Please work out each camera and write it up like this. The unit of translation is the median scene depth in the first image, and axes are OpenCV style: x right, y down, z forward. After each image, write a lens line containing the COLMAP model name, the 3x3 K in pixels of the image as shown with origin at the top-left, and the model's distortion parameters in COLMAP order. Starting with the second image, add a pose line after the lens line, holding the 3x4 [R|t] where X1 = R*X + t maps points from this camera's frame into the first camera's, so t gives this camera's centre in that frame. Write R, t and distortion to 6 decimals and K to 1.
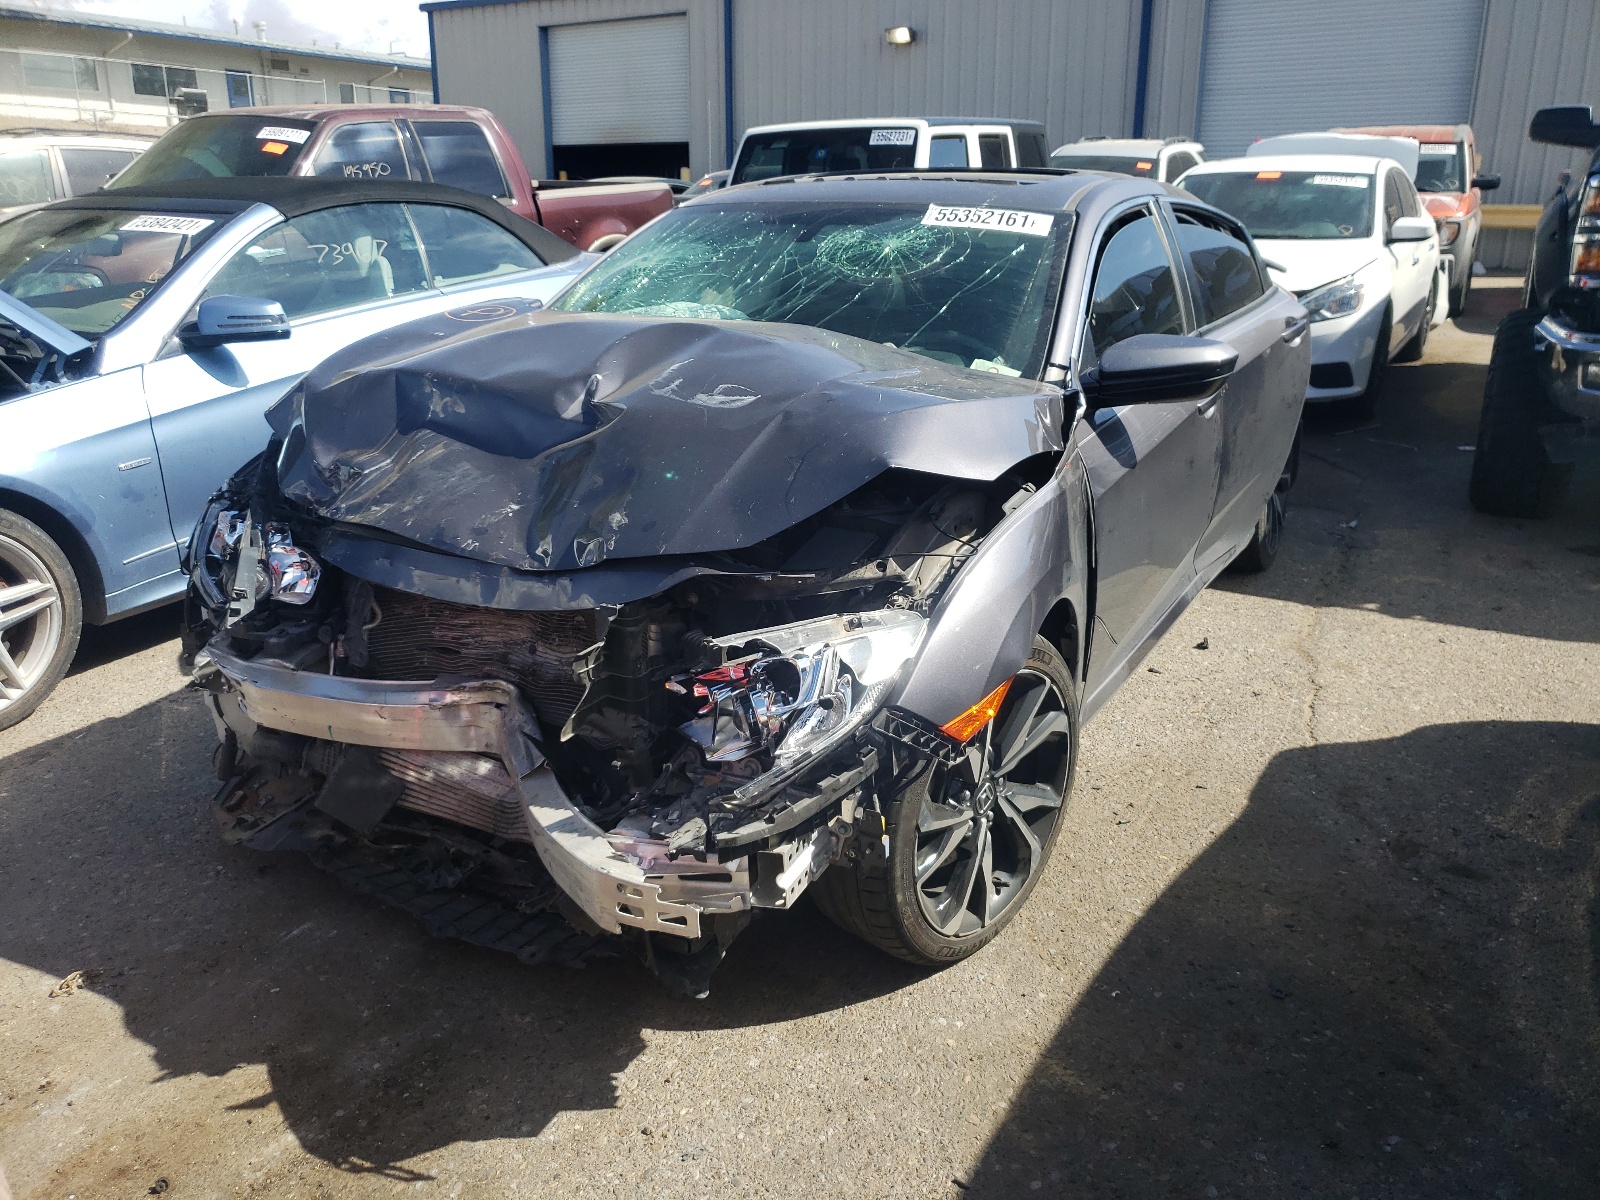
lens RADIAL K [[1225.8, 0, 796.3], [0, 1225.8, 603.7], [0, 0, 1]] dist [0.007071, 0.010609]
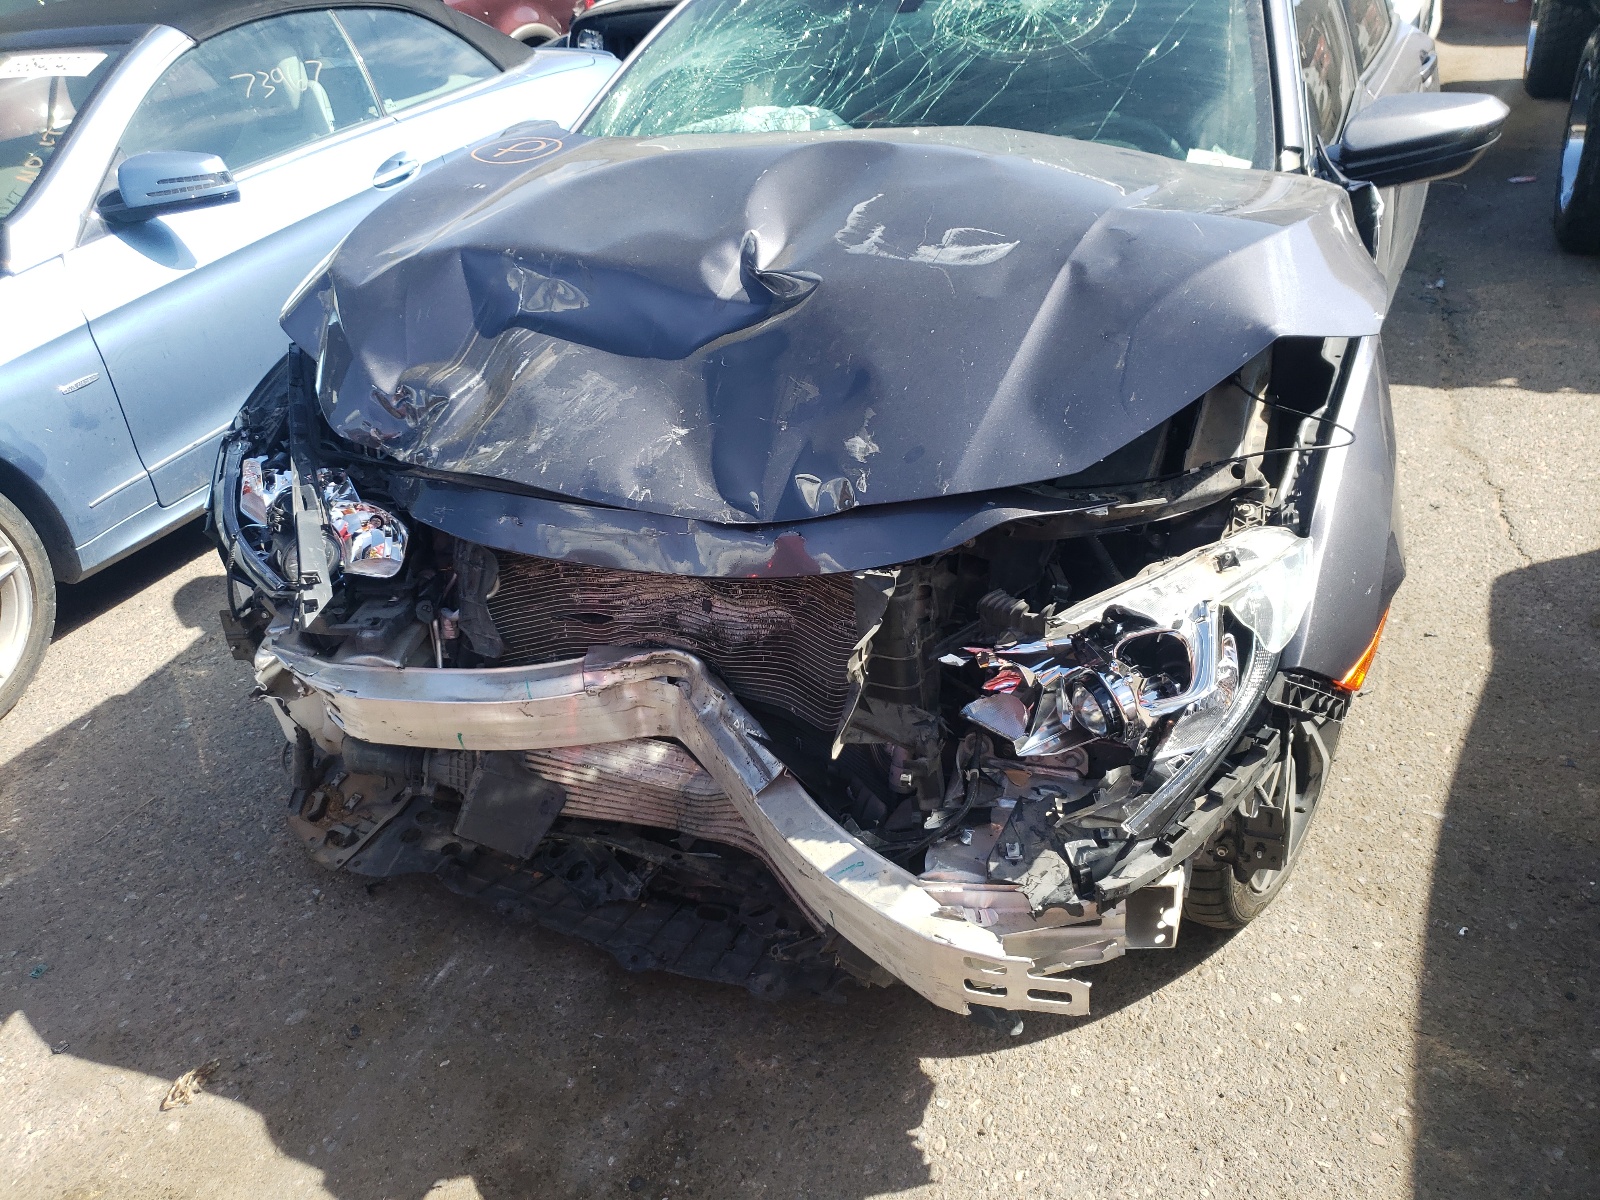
lens RADIAL K [[1225.8, 0, 801.4], [0, 1225.8, 590.9], [0, 0, 1]] dist [0.007071, 0.010609]
pose [[0.991838, -0.118241, 0.047717, -0.188674], [0.109354, 0.981275, 0.158557, -0.085750], [-0.065572, -0.152045, 0.986196, 0.233913]]
